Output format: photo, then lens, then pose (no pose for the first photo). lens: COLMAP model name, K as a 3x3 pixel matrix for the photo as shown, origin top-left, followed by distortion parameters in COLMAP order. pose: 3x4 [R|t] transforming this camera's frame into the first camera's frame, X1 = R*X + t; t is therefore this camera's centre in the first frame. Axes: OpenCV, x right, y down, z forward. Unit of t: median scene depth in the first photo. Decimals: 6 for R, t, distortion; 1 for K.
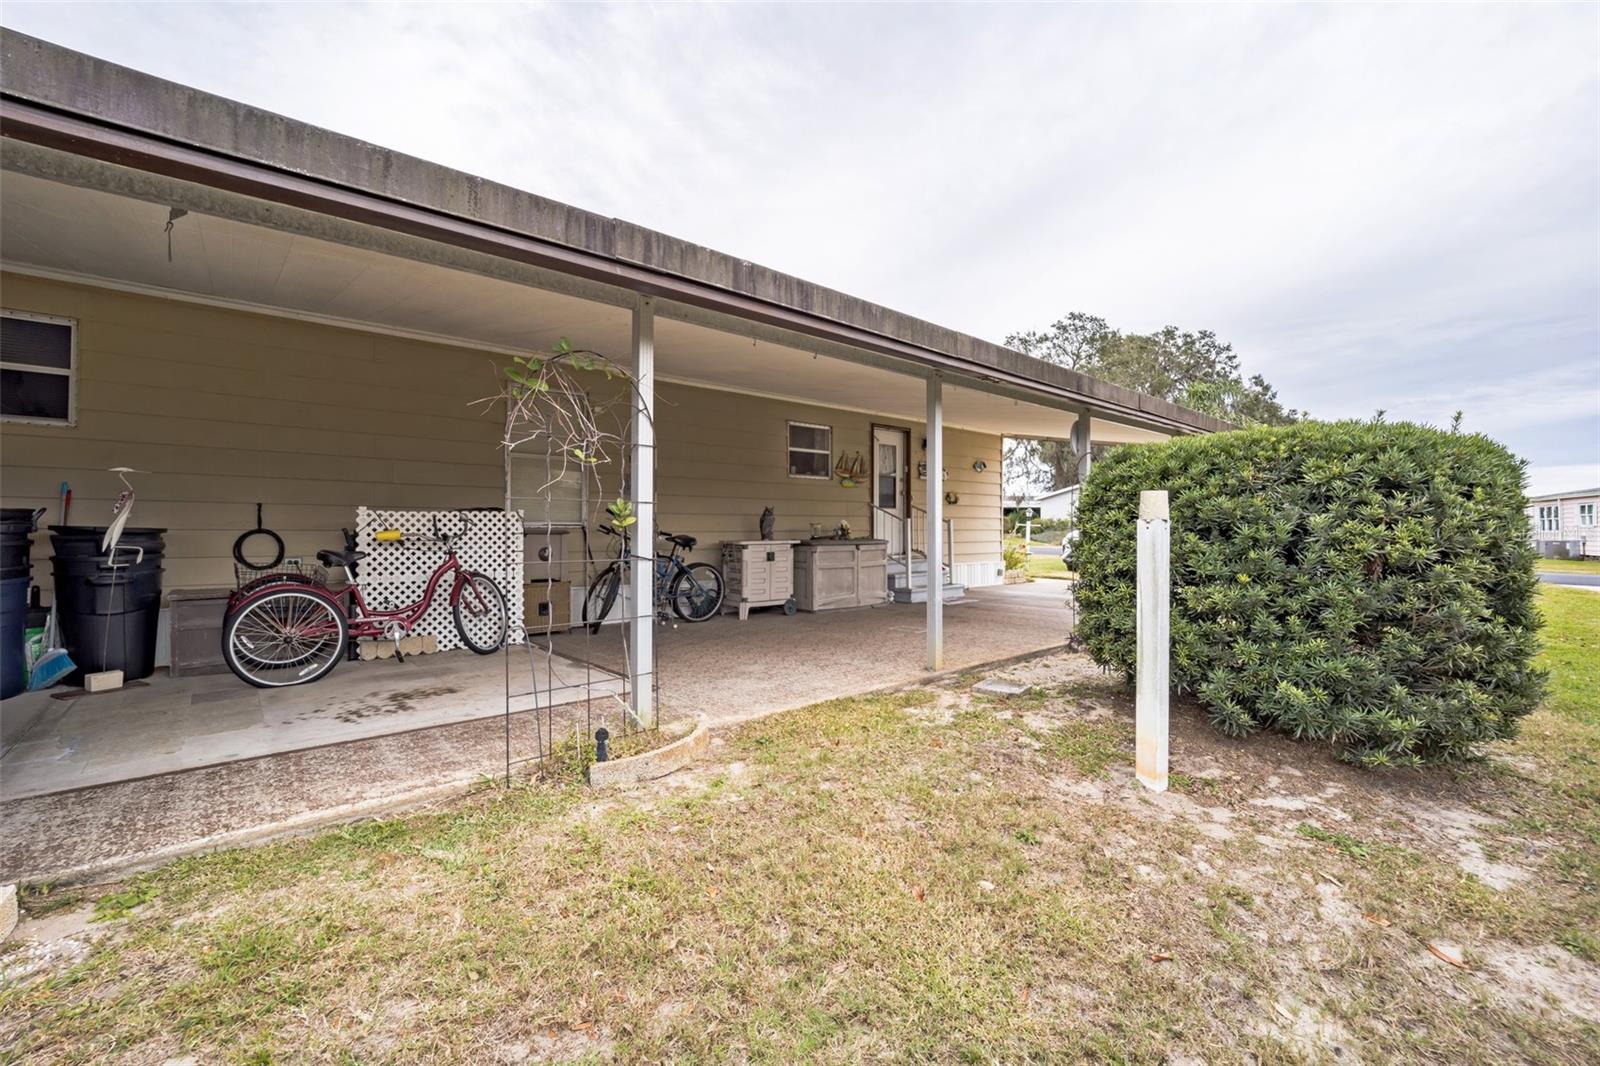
lens RADIAL K [[657.2, 0, 795.8], [0, 657.2, 531.9], [0, 0, 1]] dist [-0.036565, 0.007193]
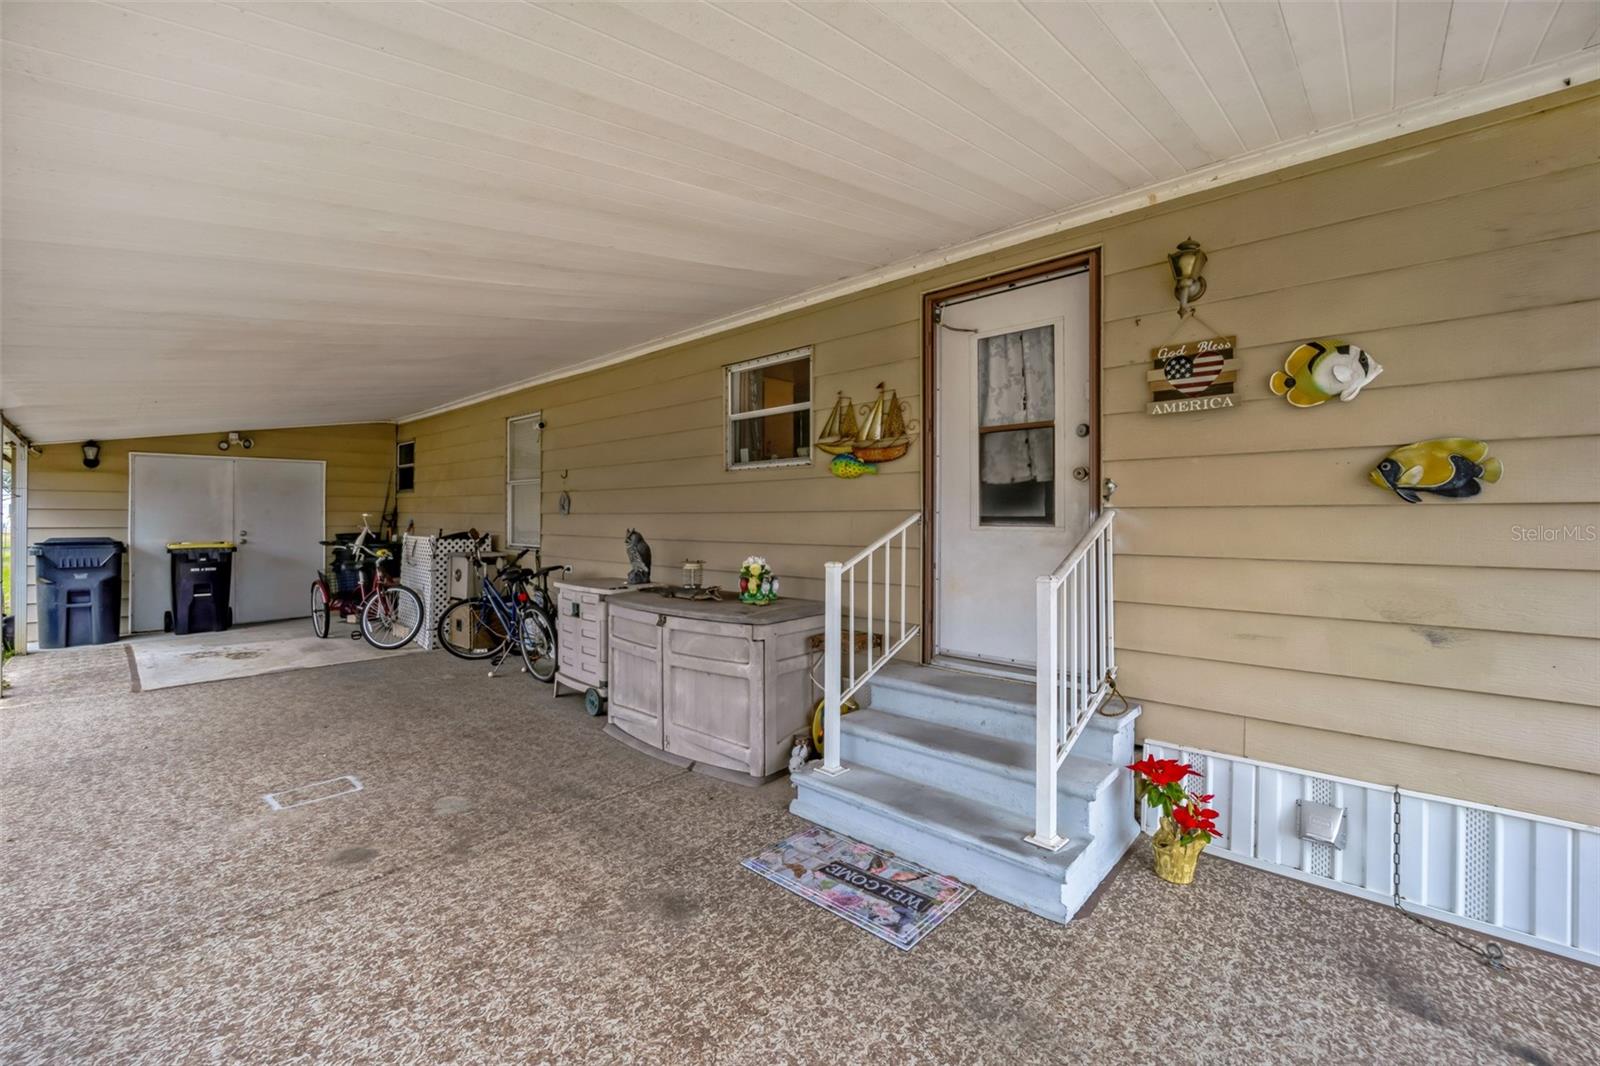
lens RADIAL K [[652.5, 0, 801.5], [0, 652.5, 511.0], [0, 0, 1]] dist [-0.035103, -0.000252]
pose [[0.120406, -0.007865, -0.992694, 0.821571], [-0.002839, 0.999962, -0.008267, -0.071287], [0.992721, 0.003813, 0.120379, 1.551562]]
